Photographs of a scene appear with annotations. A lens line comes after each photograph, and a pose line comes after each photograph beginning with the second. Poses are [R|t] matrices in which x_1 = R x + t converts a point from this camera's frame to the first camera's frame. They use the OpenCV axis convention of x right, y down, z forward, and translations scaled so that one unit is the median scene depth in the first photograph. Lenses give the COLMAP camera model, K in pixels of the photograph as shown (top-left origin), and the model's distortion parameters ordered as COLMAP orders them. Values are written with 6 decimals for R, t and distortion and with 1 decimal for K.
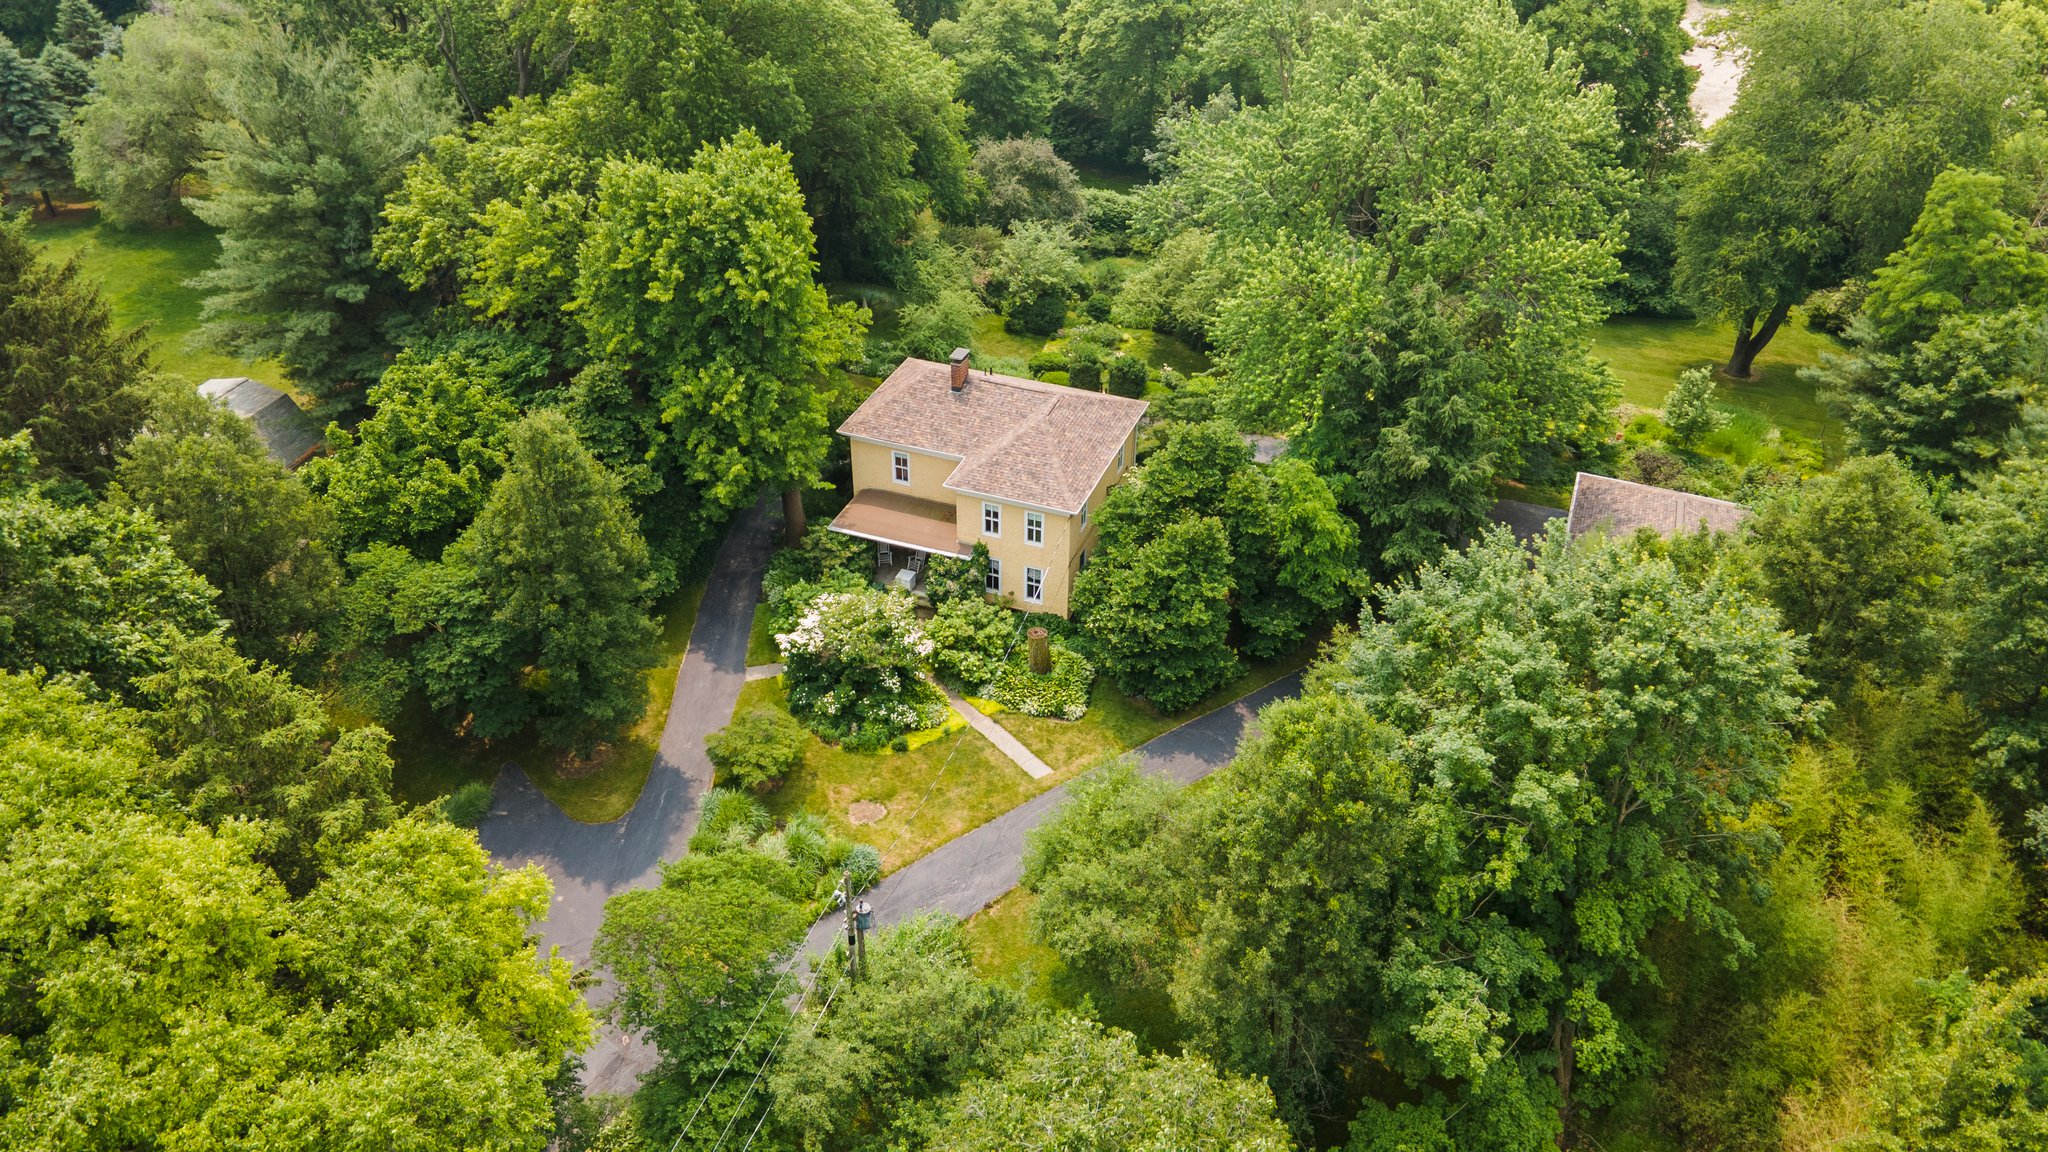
lens RADIAL K [[1487.1, 0, 1014.8], [0, 1487.1, 584.0], [0, 0, 1]] dist [0.044173, 0.003719]
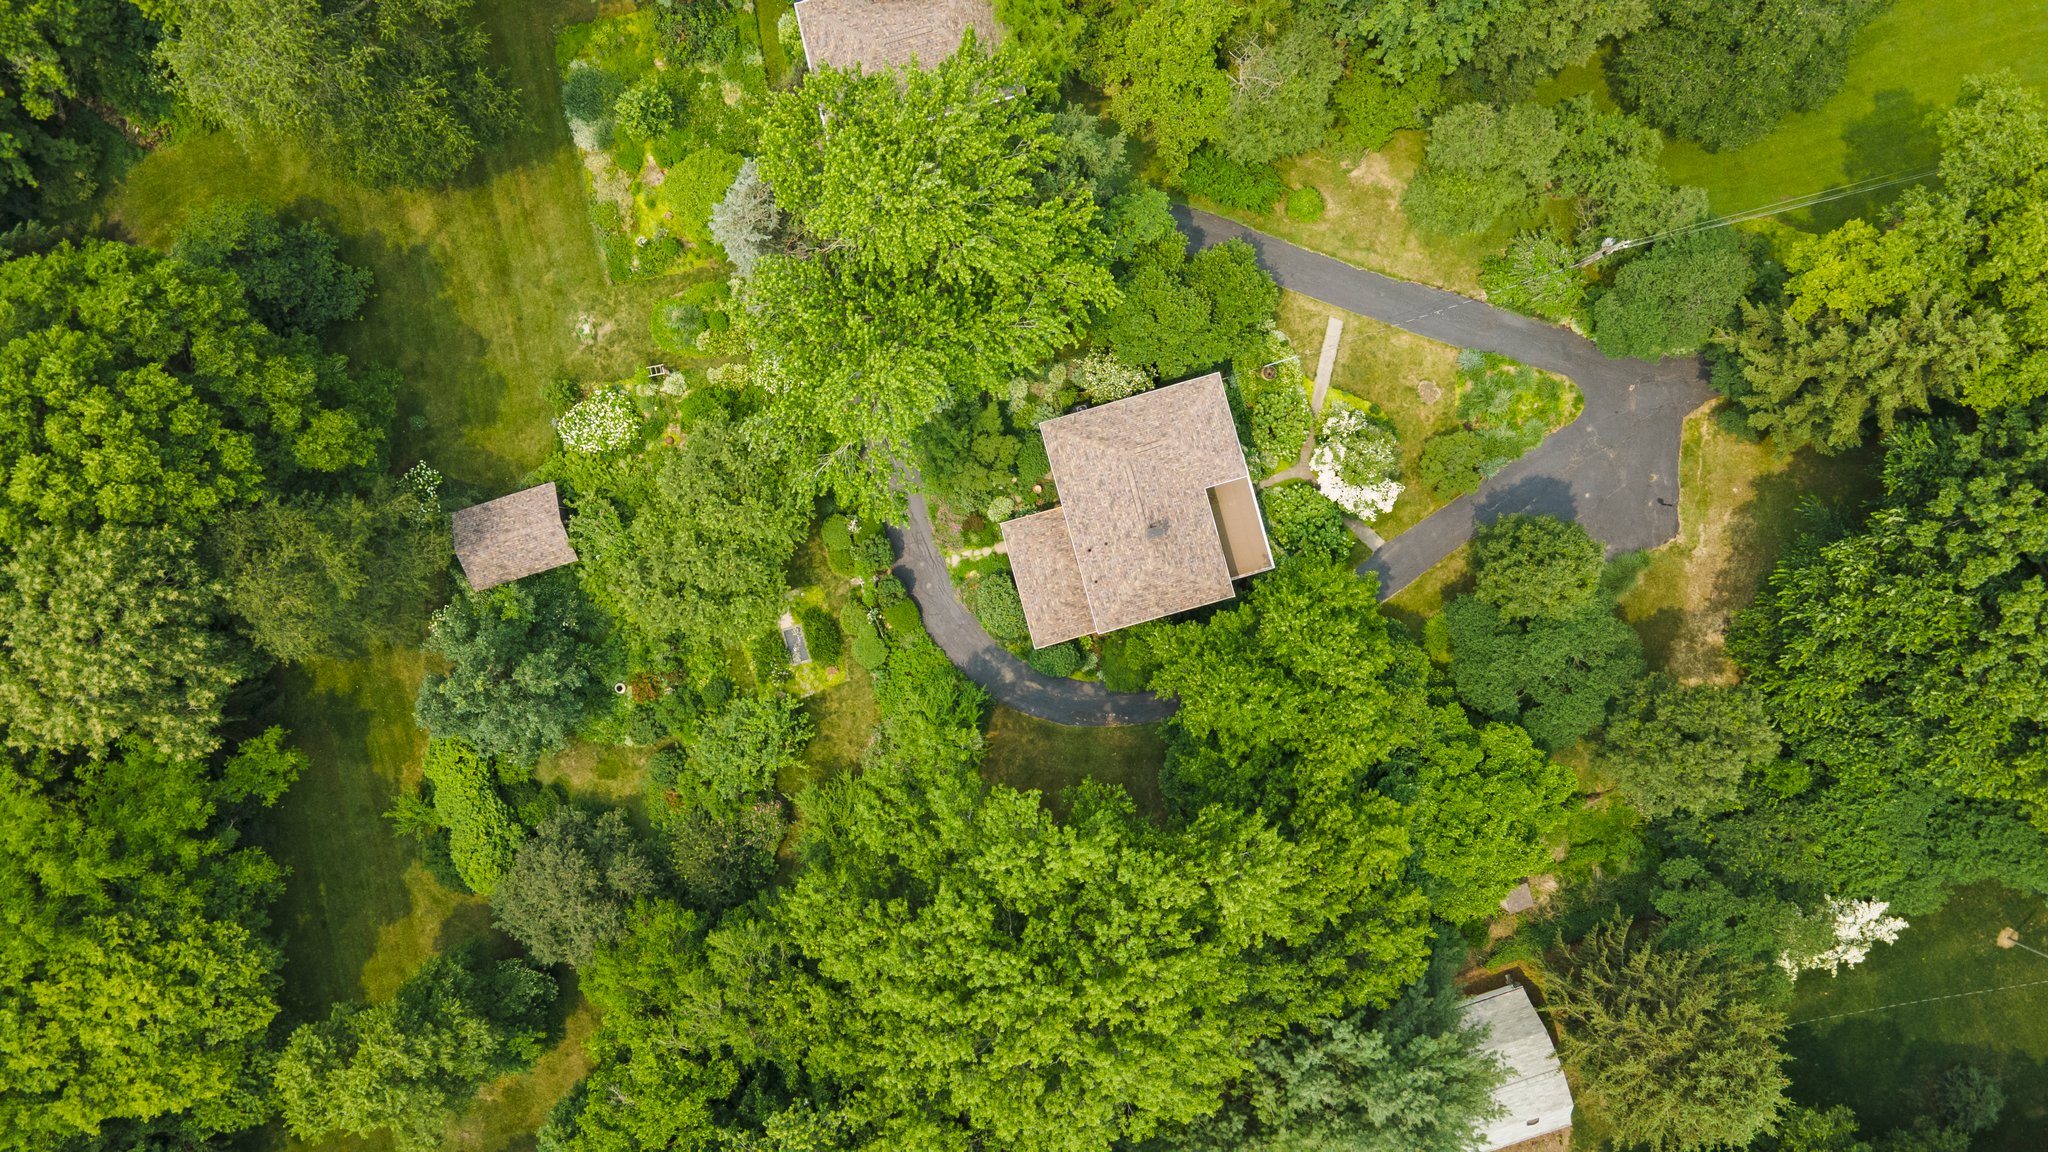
lens RADIAL K [[1487.1, 0, 1014.8], [0, 1487.1, 584.0], [0, 0, 1]] dist [0.044173, 0.003719]
pose [[-0.592516, -0.805501, 0.009637, -0.016785], [0.474617, -0.339406, 0.812122, -1.262207], [-0.650894, 0.485769, 0.583408, 0.409715]]
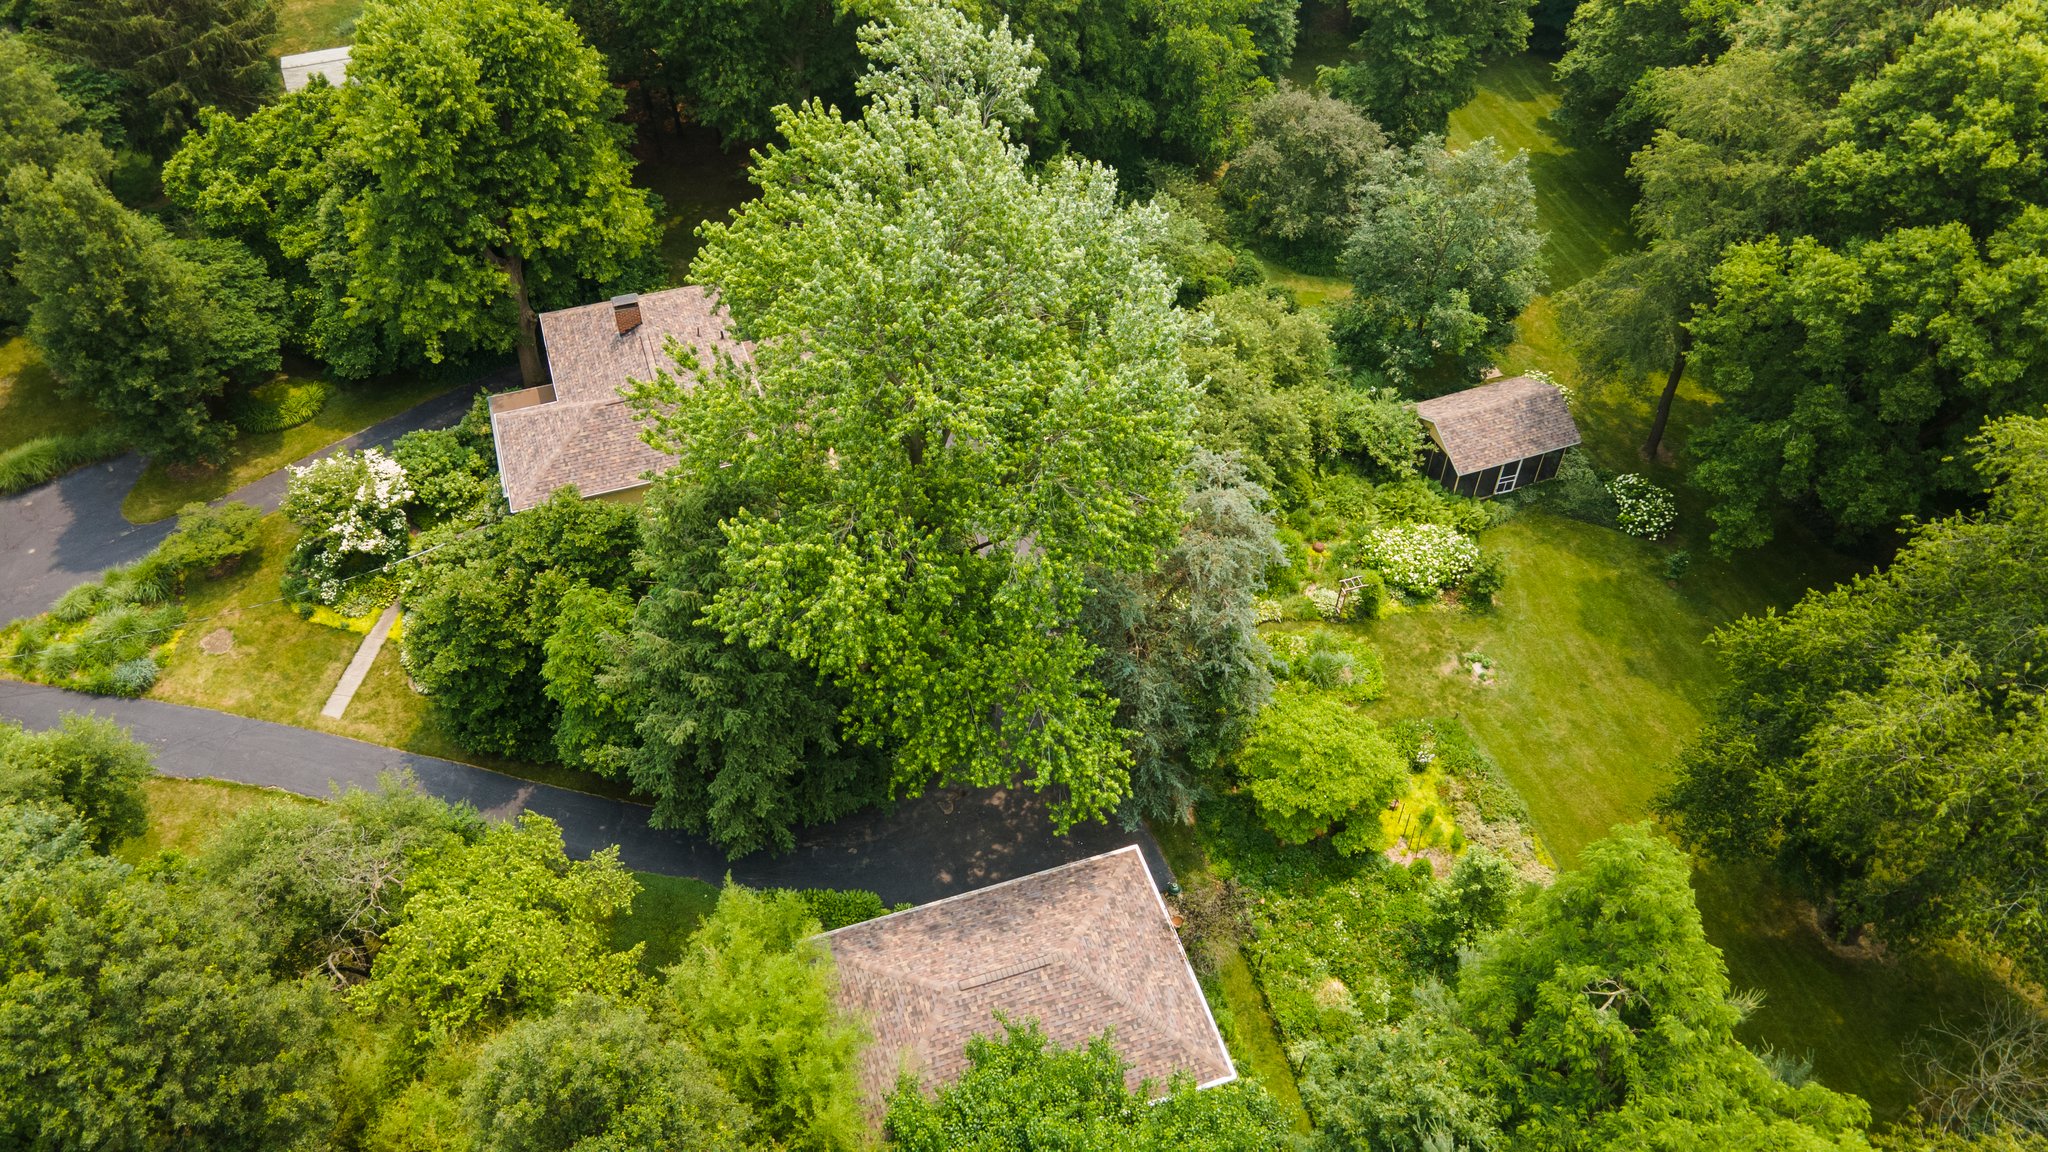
lens RADIAL K [[1487.1, 0, 1014.8], [0, 1487.1, 584.0], [0, 0, 1]] dist [0.044173, 0.003719]
pose [[0.640891, 0.551232, -0.534231, 0.733827], [-0.436776, 0.834168, 0.336736, -0.442447], [0.631258, 0.017528, 0.775375, 0.465101]]
